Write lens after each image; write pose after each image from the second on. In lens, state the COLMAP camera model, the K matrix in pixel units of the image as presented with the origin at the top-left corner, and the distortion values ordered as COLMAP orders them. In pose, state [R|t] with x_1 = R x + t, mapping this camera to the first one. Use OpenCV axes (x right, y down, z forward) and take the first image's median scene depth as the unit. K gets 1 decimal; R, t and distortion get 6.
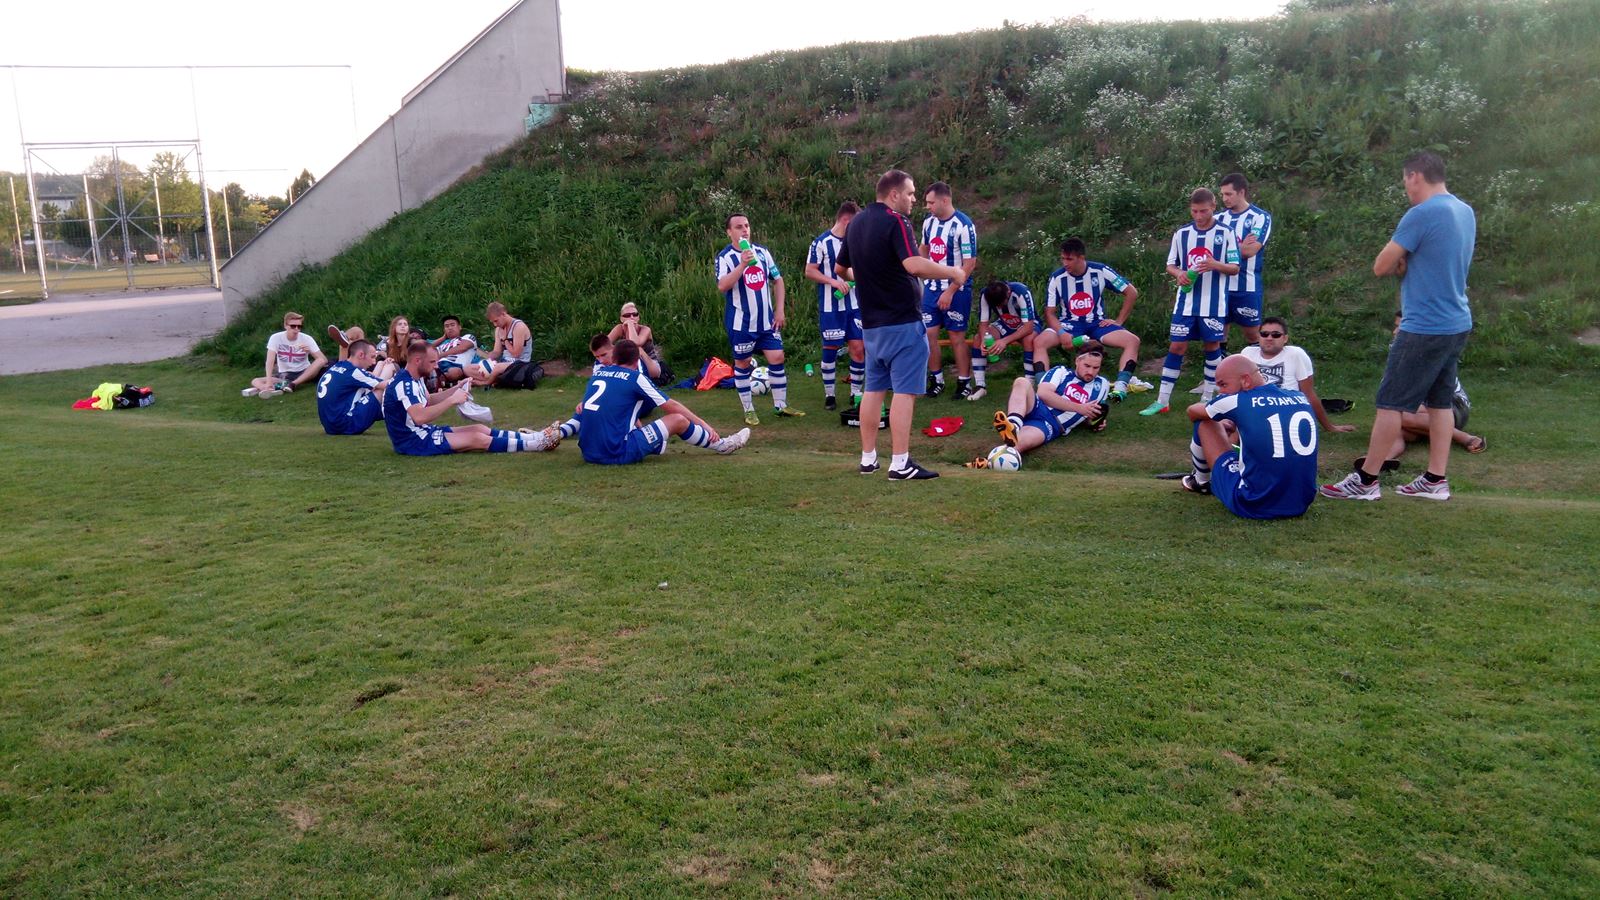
lens RADIAL K [[1267.8, 0, 813.5], [0, 1267.8, 456.6], [0, 0, 1]] dist [0.098671, -0.233582]
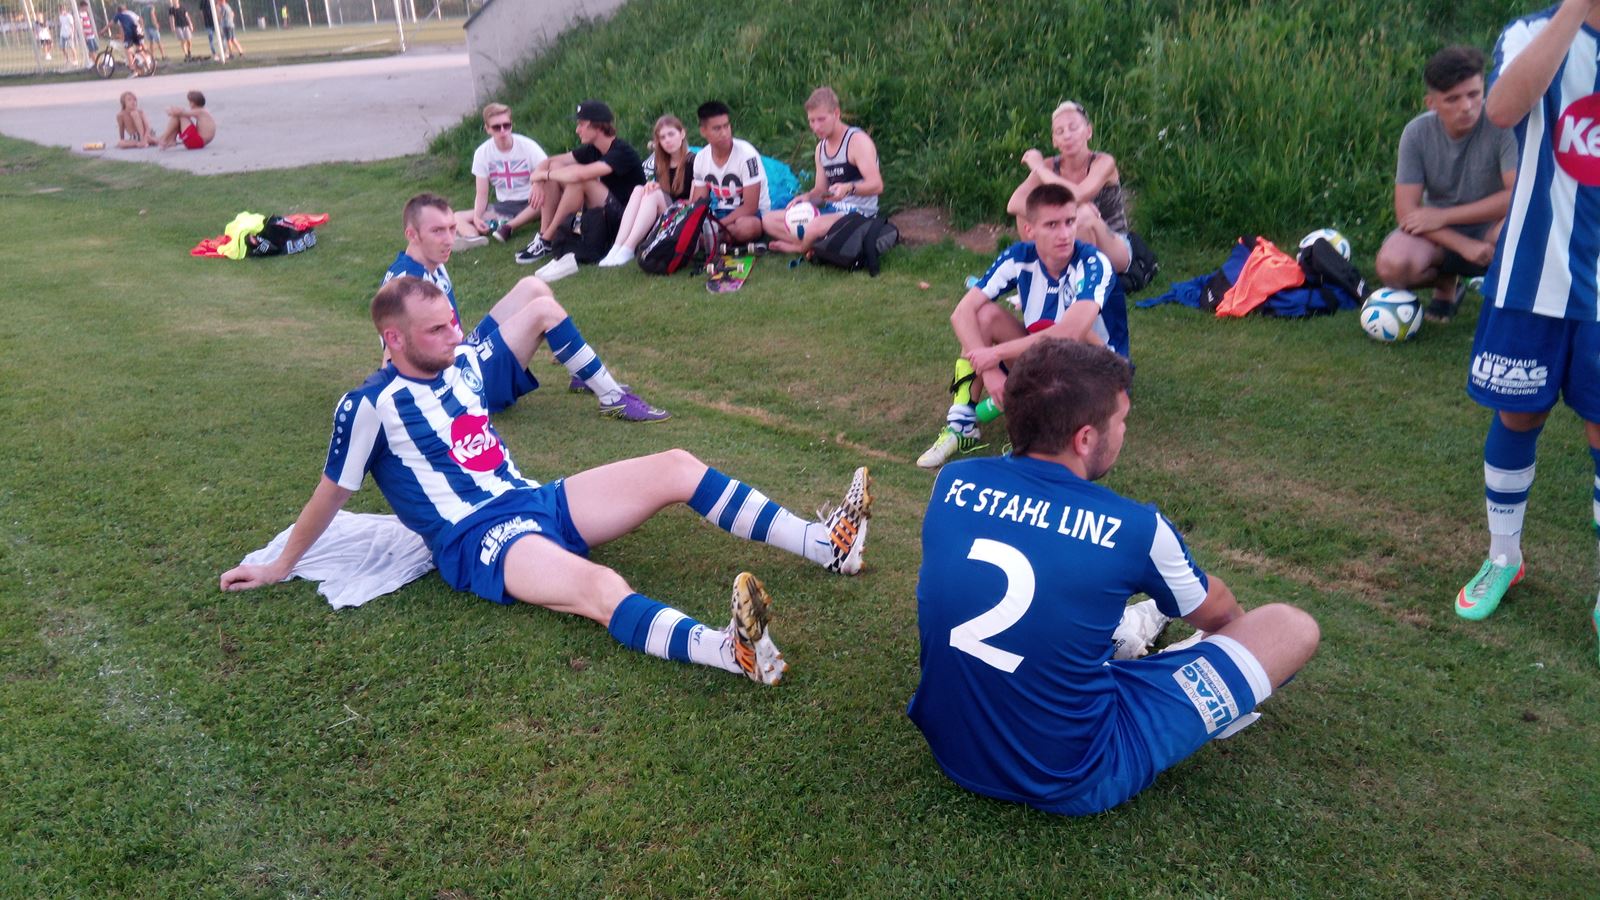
lens RADIAL K [[1267.8, 0, 813.5], [0, 1267.8, 456.6], [0, 0, 1]] dist [0.098671, -0.233582]
pose [[0.953330, 0.096491, -0.286097, -0.076687], [-0.041190, 0.980264, 0.193356, -0.069673], [0.299107, -0.172547, 0.938489, 0.430381]]
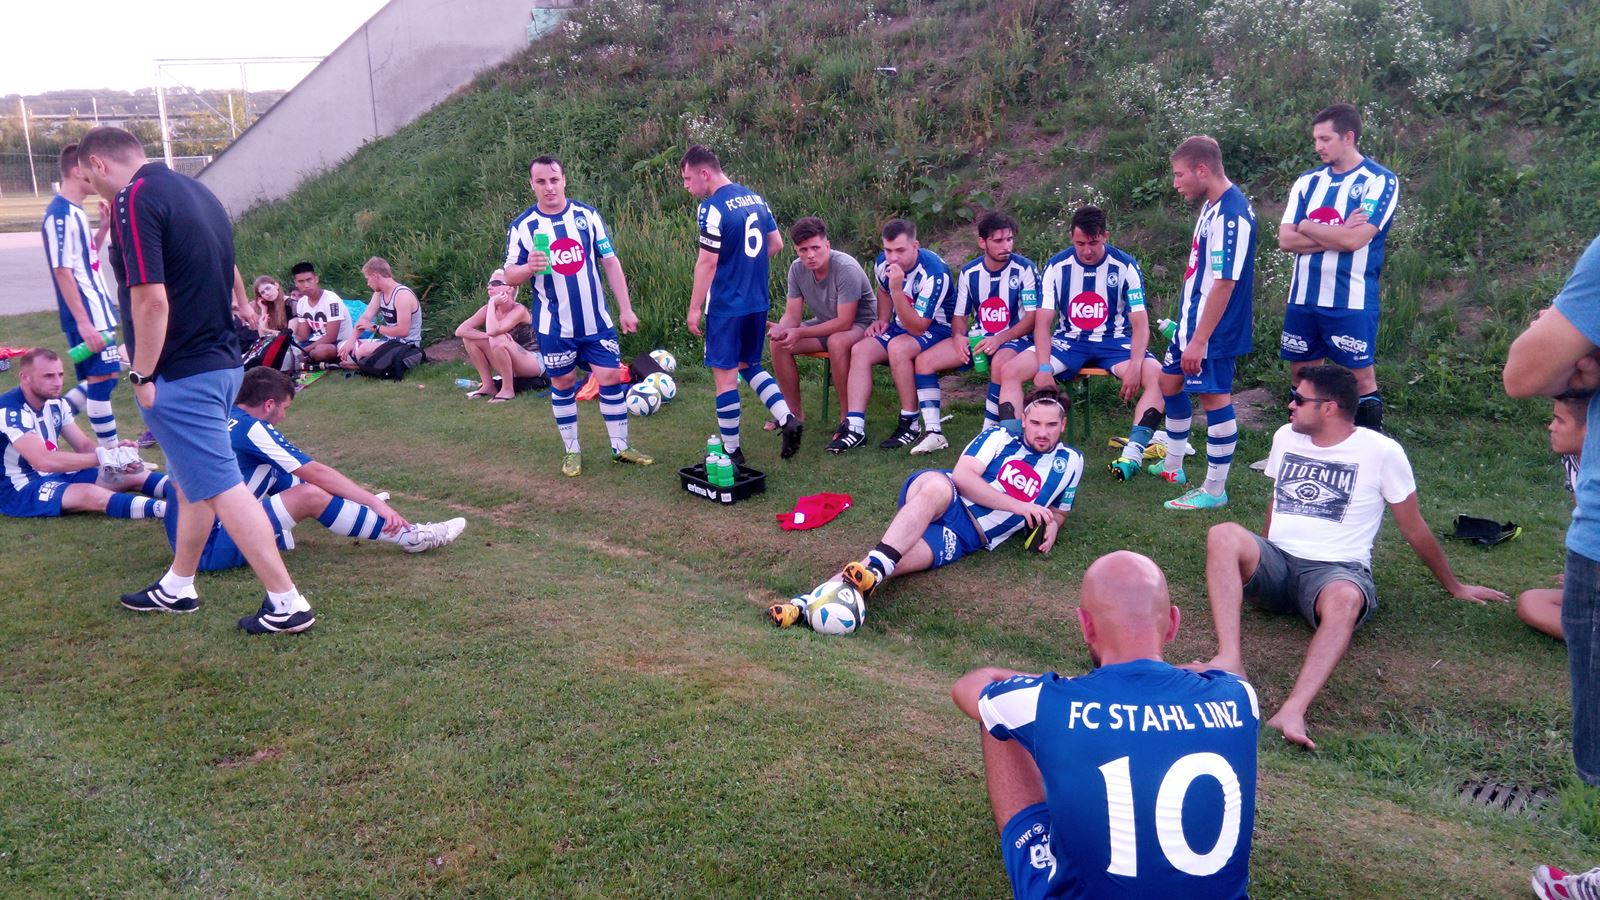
lens RADIAL K [[1274.3, 0, 807.7], [0, 1274.3, 440.8], [0, 0, 1]] dist [0.085313, -0.190693]
pose [[0.983213, 0.056131, -0.173611, 0.136367], [-0.048385, 0.997649, 0.048533, -0.058033], [0.175927, -0.039318, 0.983618, 0.254349]]
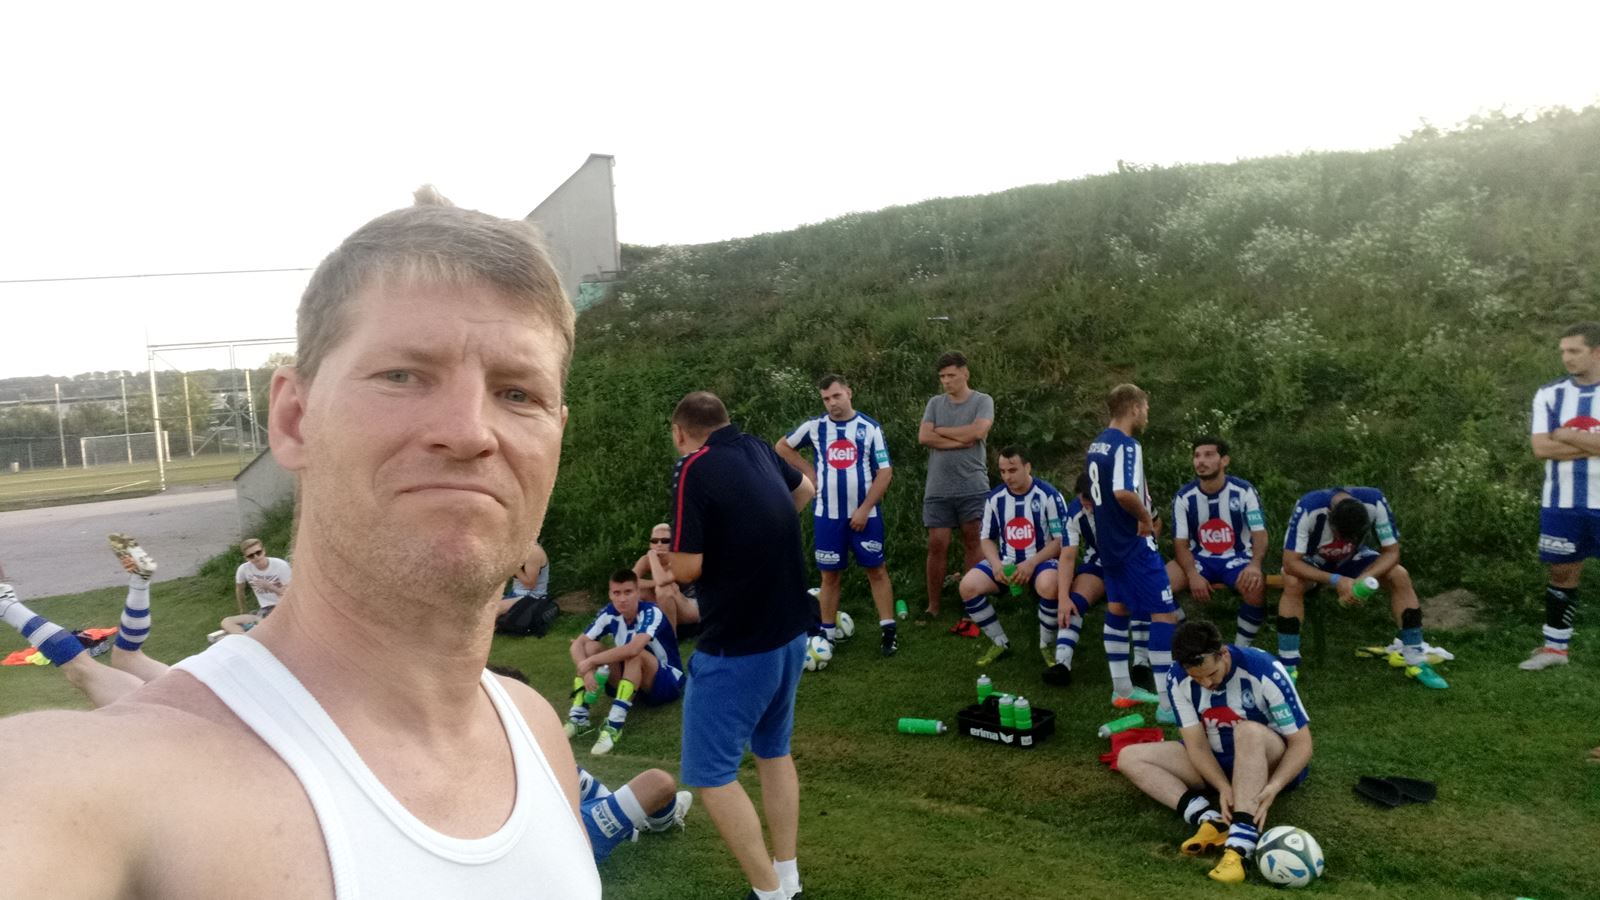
lens RADIAL K [[1141.3, 0, 783.5], [0, 1141.3, 451.9], [0, 0, 1]] dist [0.066754, -0.127225]
pose [[0.994622, -0.030849, -0.098867, -0.002972], [0.018169, 0.991778, -0.126672, -0.064124], [0.101962, 0.124194, 0.987005, 0.282764]]
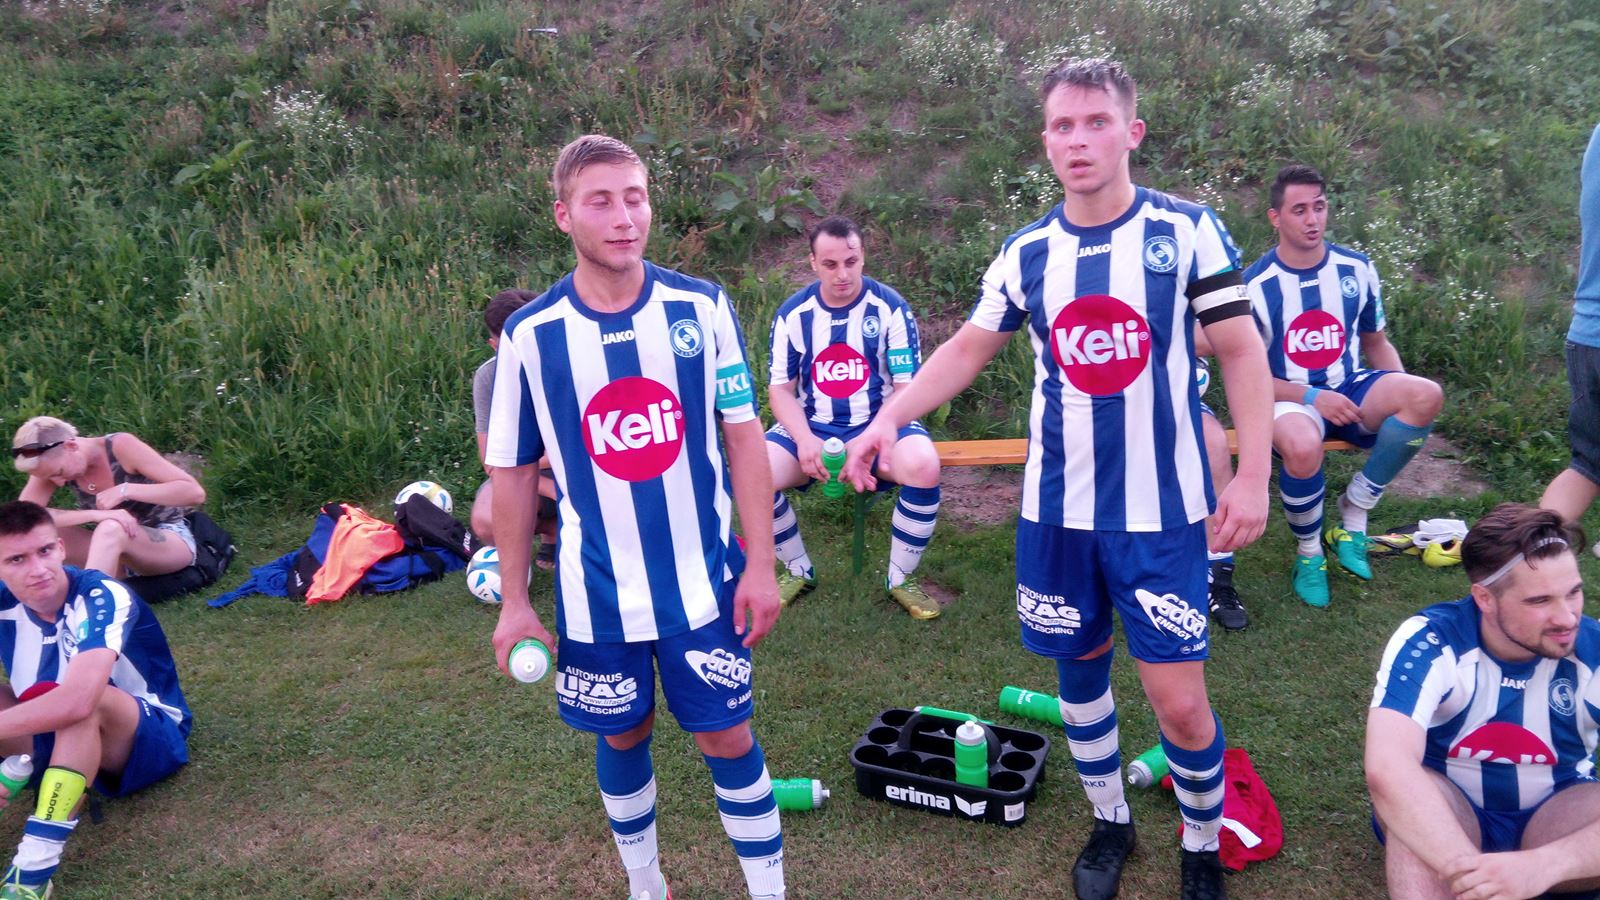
lens RADIAL K [[1260.7, 0, 810.1], [0, 1260.7, 438.7], [0, 0, 1]] dist [0.053530, -0.123923]
pose [[0.944363, -0.078656, 0.319361, -0.054994], [0.069907, 0.996799, 0.038786, -0.086453], [-0.321389, -0.014302, 0.946839, 0.490914]]
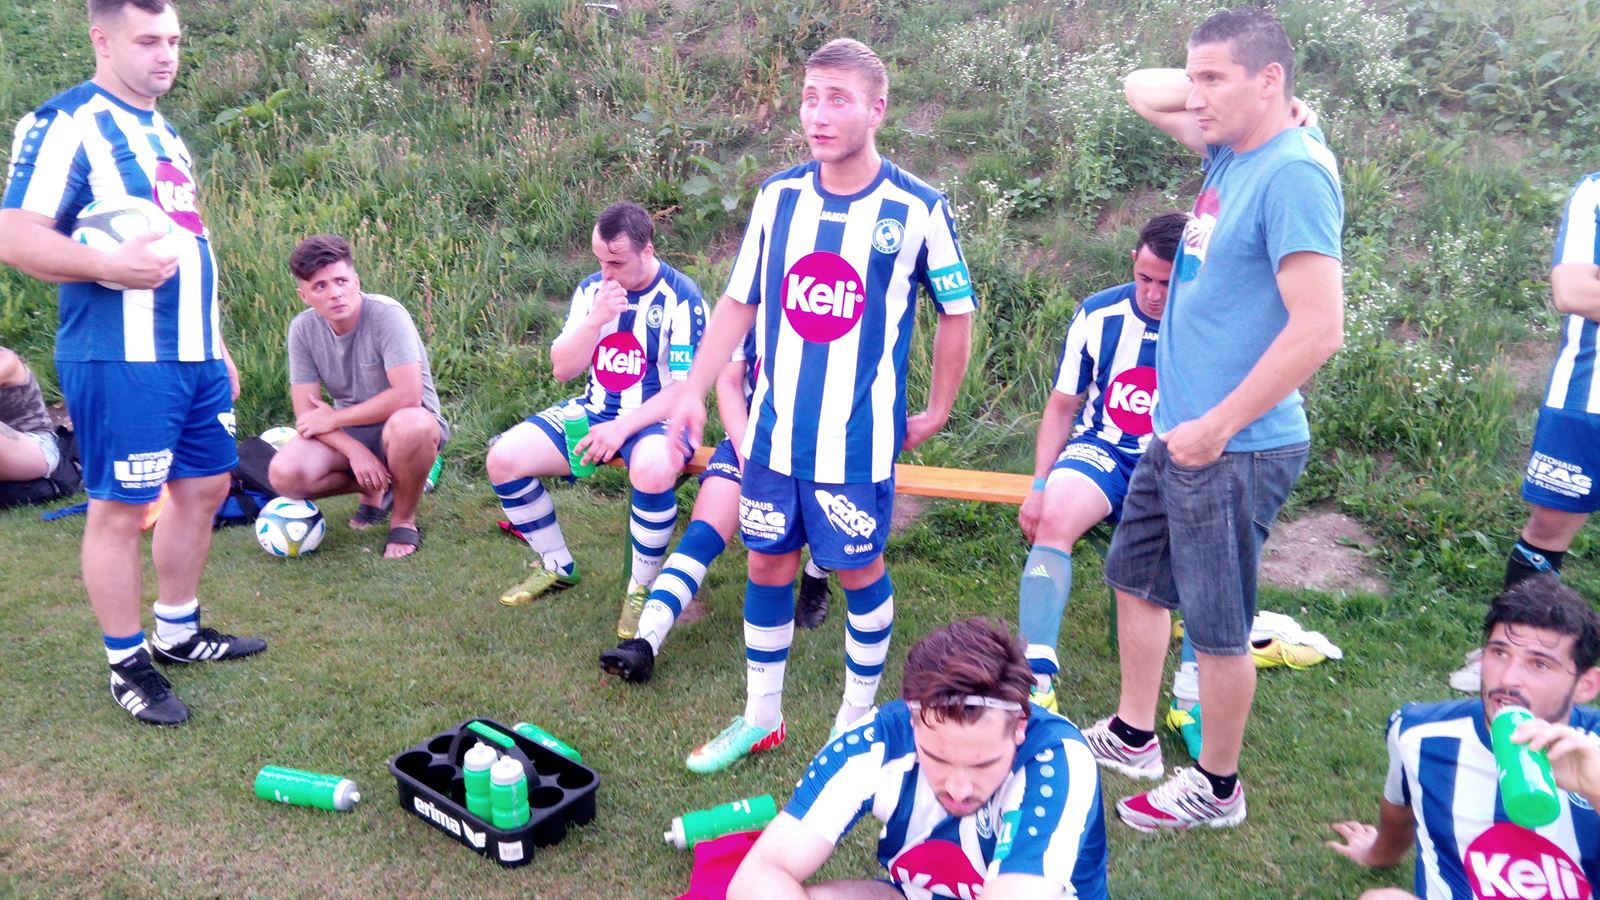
lens RADIAL K [[1260.7, 0, 810.1], [0, 1260.7, 438.7], [0, 0, 1]] dist [0.053530, -0.123923]
pose [[0.988836, 0.045234, 0.141975, 0.049844], [-0.050303, 0.998211, 0.032321, -0.084316], [-0.140259, -0.039102, 0.989343, 0.486472]]
